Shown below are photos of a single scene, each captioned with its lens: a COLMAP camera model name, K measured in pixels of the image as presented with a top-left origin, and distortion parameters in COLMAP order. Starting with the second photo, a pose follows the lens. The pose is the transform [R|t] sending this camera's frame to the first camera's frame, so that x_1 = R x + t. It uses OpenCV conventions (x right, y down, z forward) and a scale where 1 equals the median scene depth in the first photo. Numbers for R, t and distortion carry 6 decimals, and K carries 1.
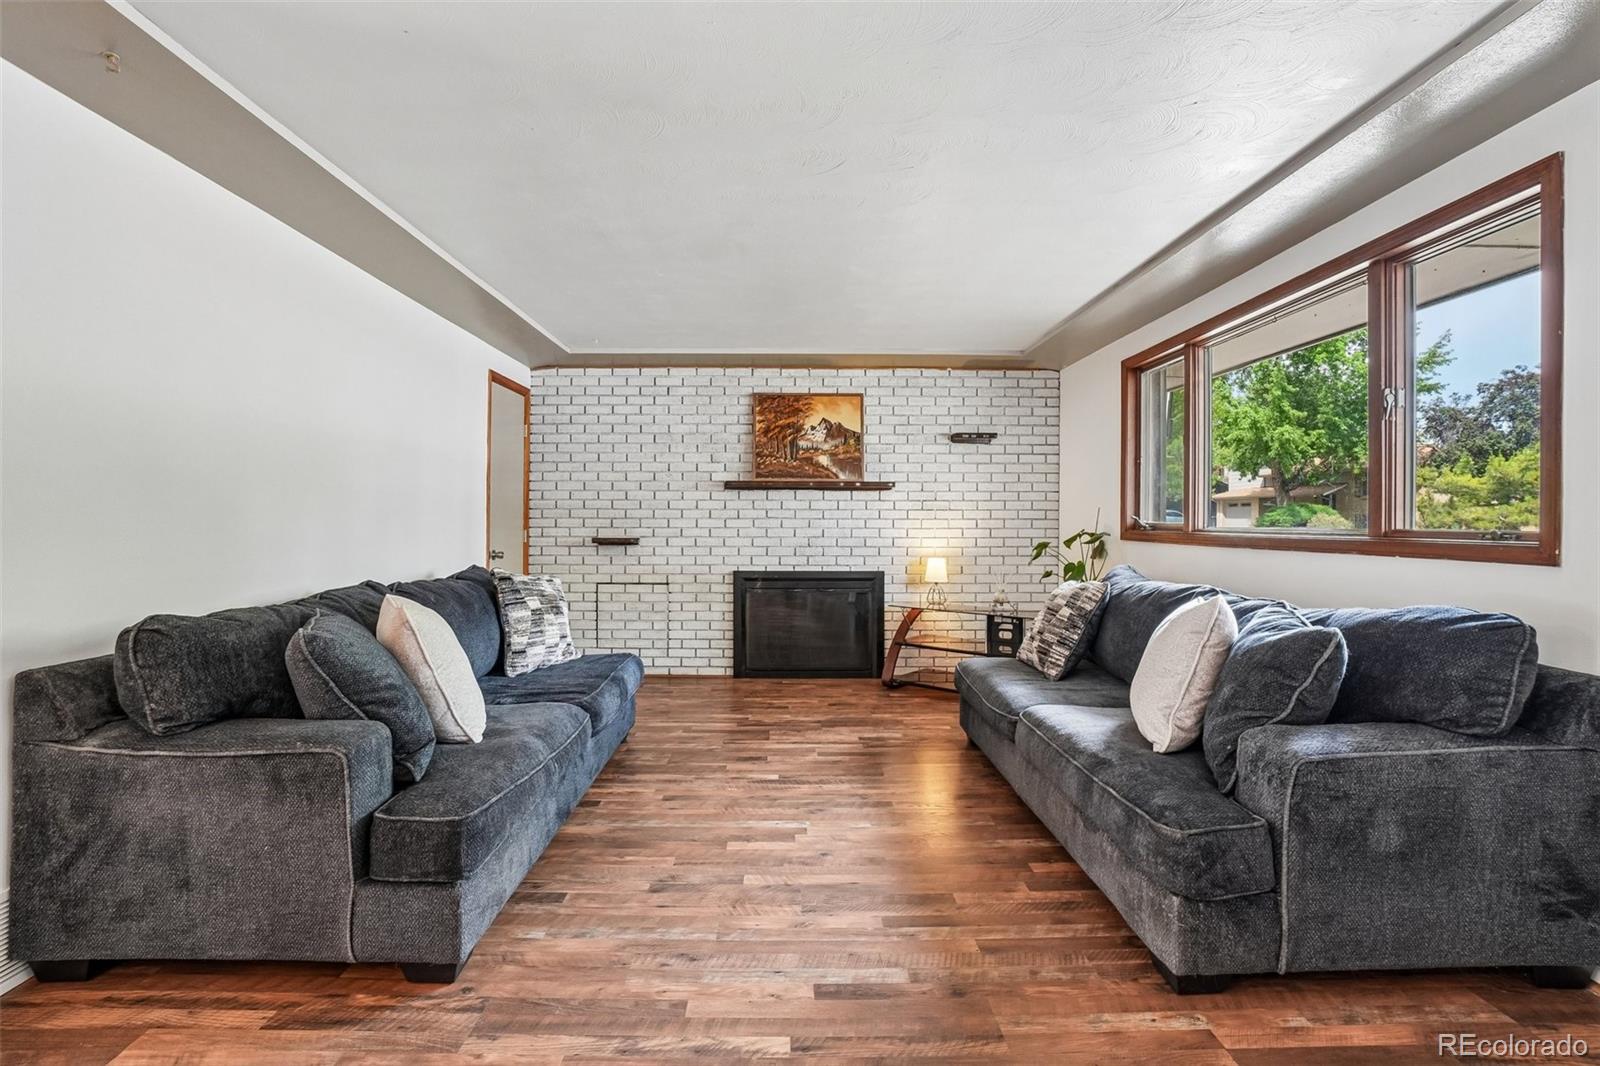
lens RADIAL K [[729.3, 0, 794.9], [0, 729.3, 521.4], [0, 0, 1]] dist [-0.056247, 0.016323]
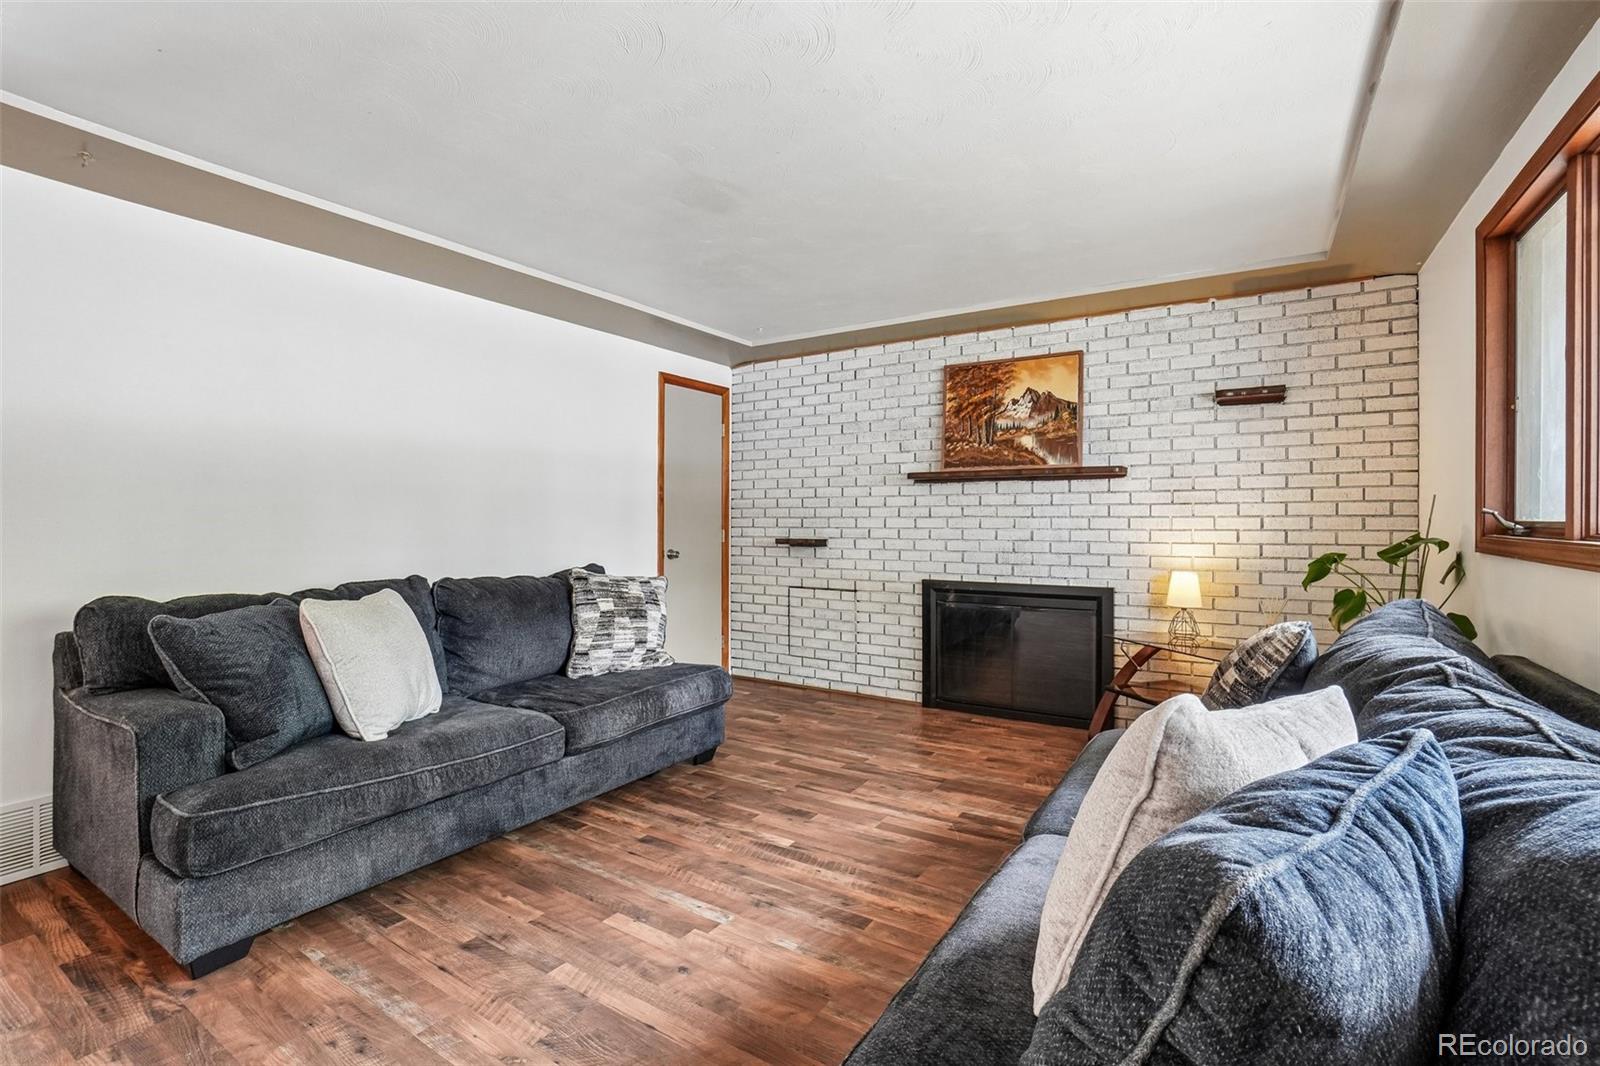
lens RADIAL K [[729.3, 0, 793.0], [0, 729.3, 518.2], [0, 0, 1]] dist [-0.056247, 0.016323]
pose [[0.831966, -0.004250, -0.554811, 0.274608], [0.001568, 0.999985, -0.005309, 0.001497], [0.554825, 0.003547, 0.831960, 0.228601]]
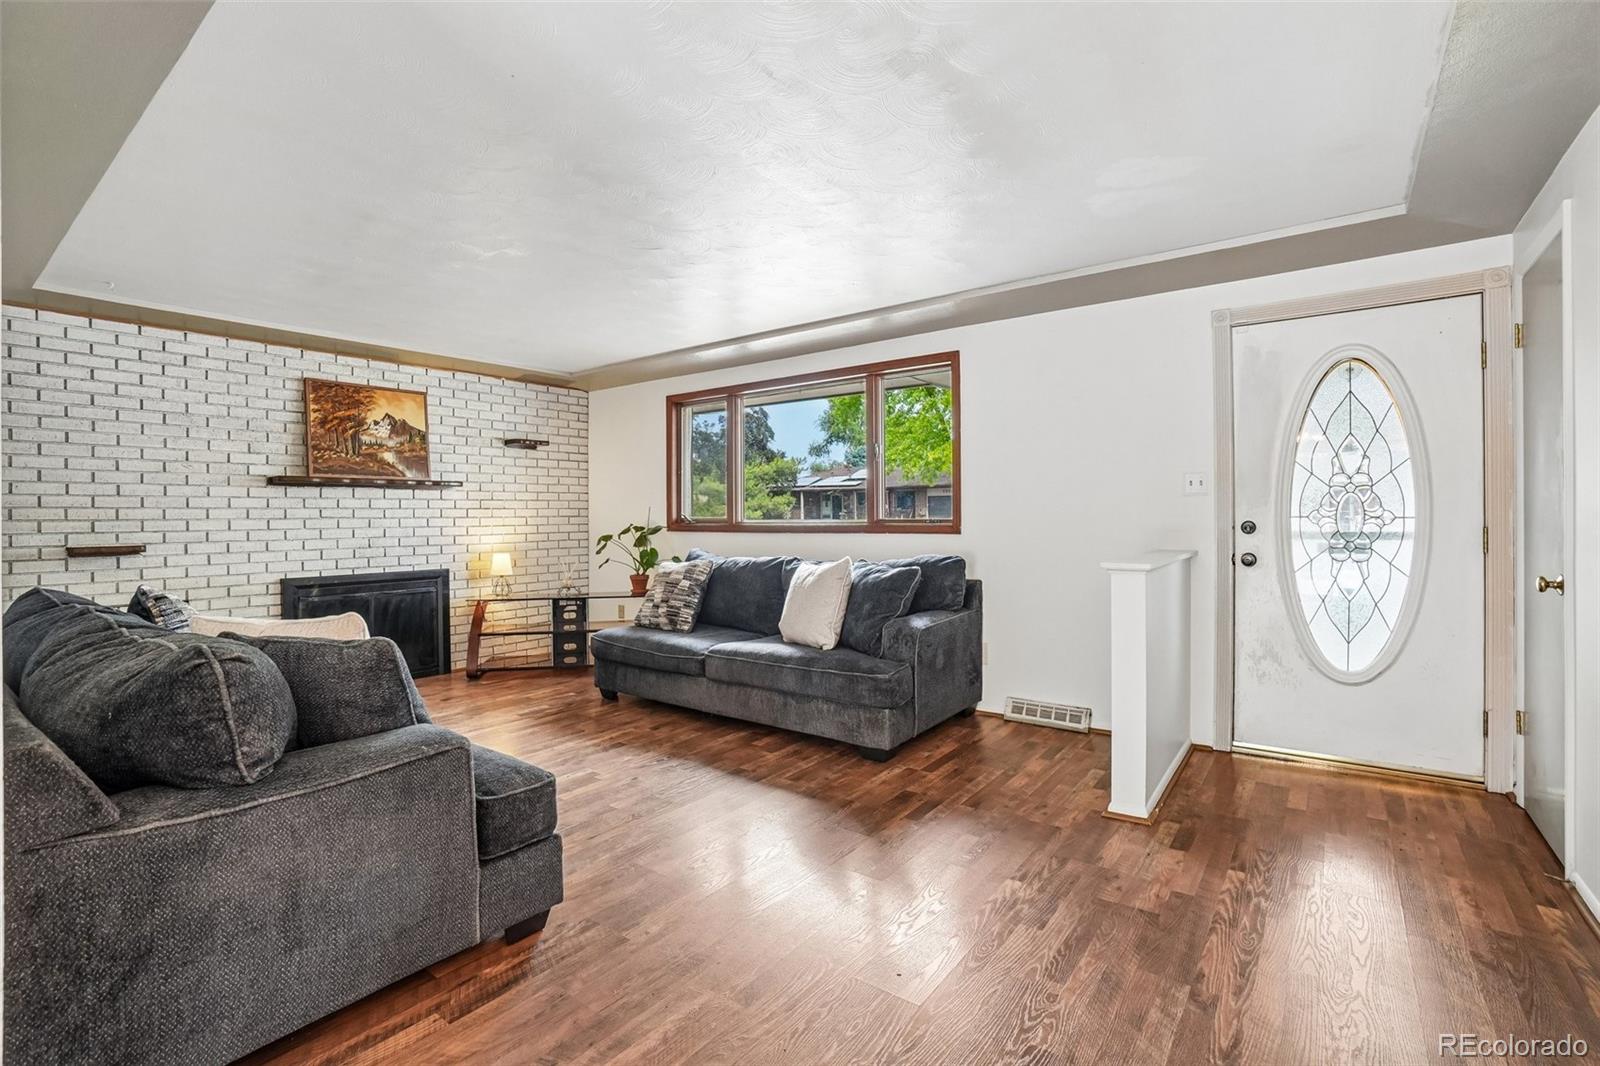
lens RADIAL K [[729.3, 0, 795.8], [0, 729.3, 520.0], [0, 0, 1]] dist [-0.056247, 0.016323]
pose [[0.614988, -0.013116, 0.788427, -0.399563], [0.011495, 0.999905, 0.007667, -0.002094], [-0.788453, 0.004348, 0.615080, -0.008987]]
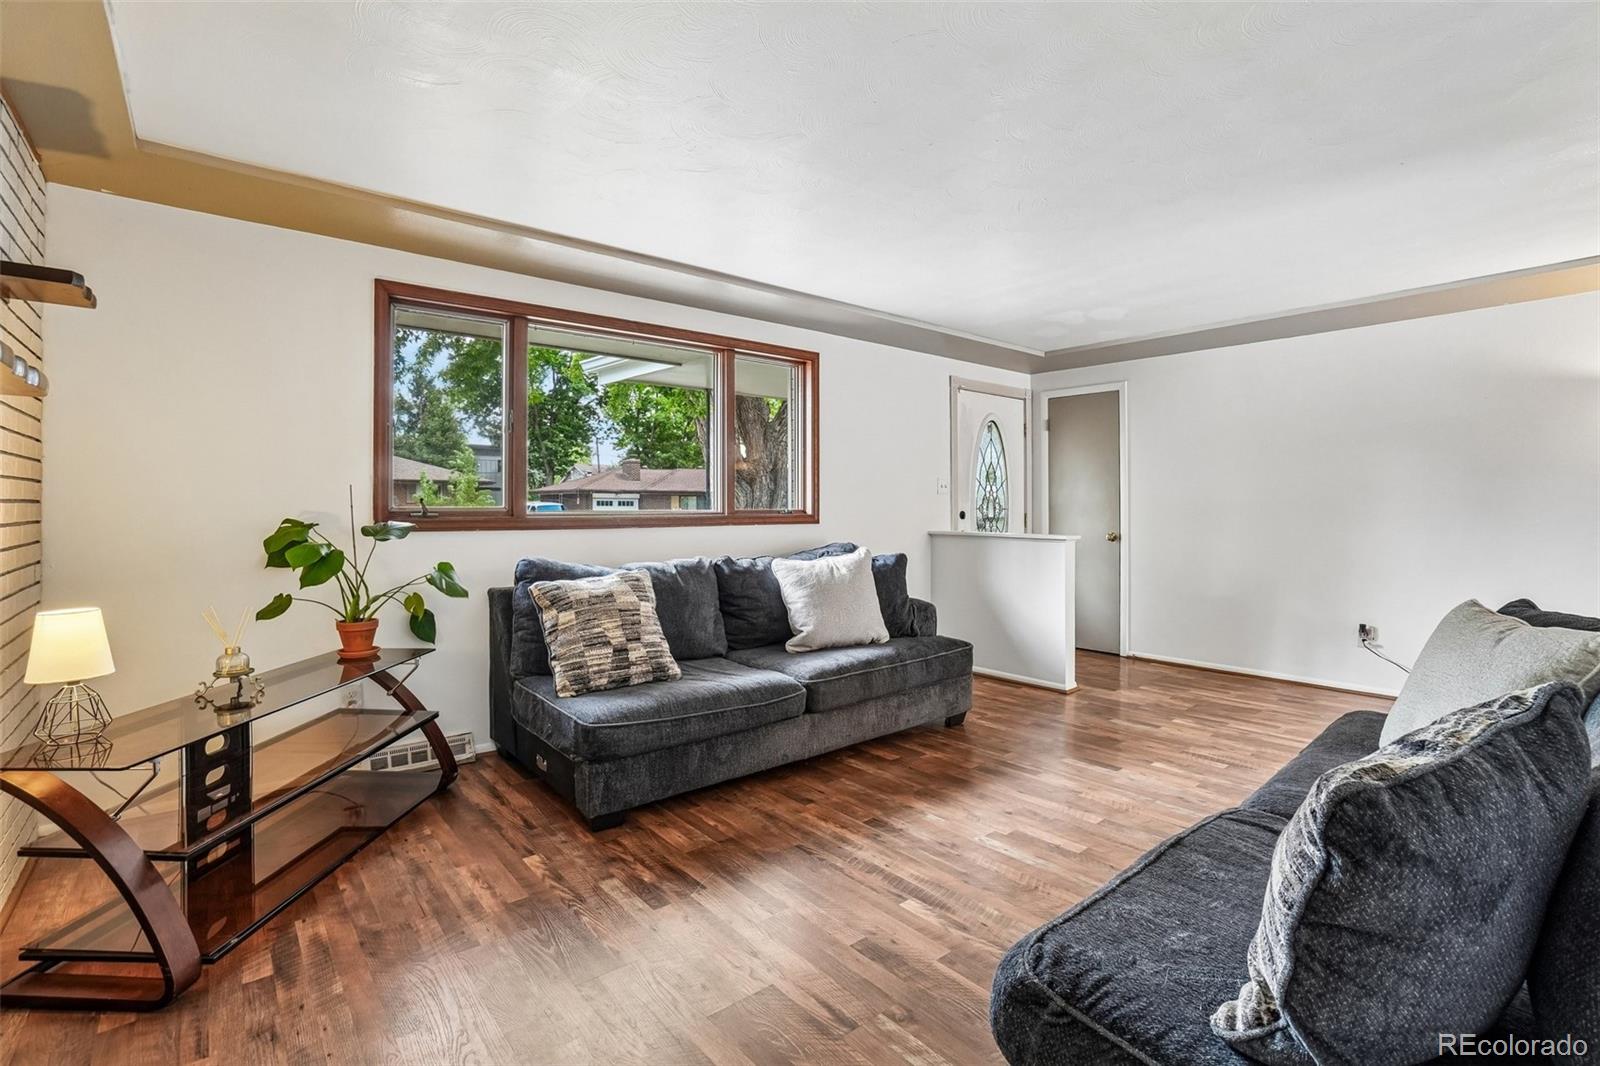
lens RADIAL K [[729.3, 0, 798.4], [0, 729.3, 504.3], [0, 0, 1]] dist [-0.056247, 0.016323]
pose [[-0.629561, -0.000882, 0.776951, -0.304088], [-0.001264, 0.999999, 0.000110, -0.001520], [-0.776950, -0.000913, -0.629561, 0.975536]]
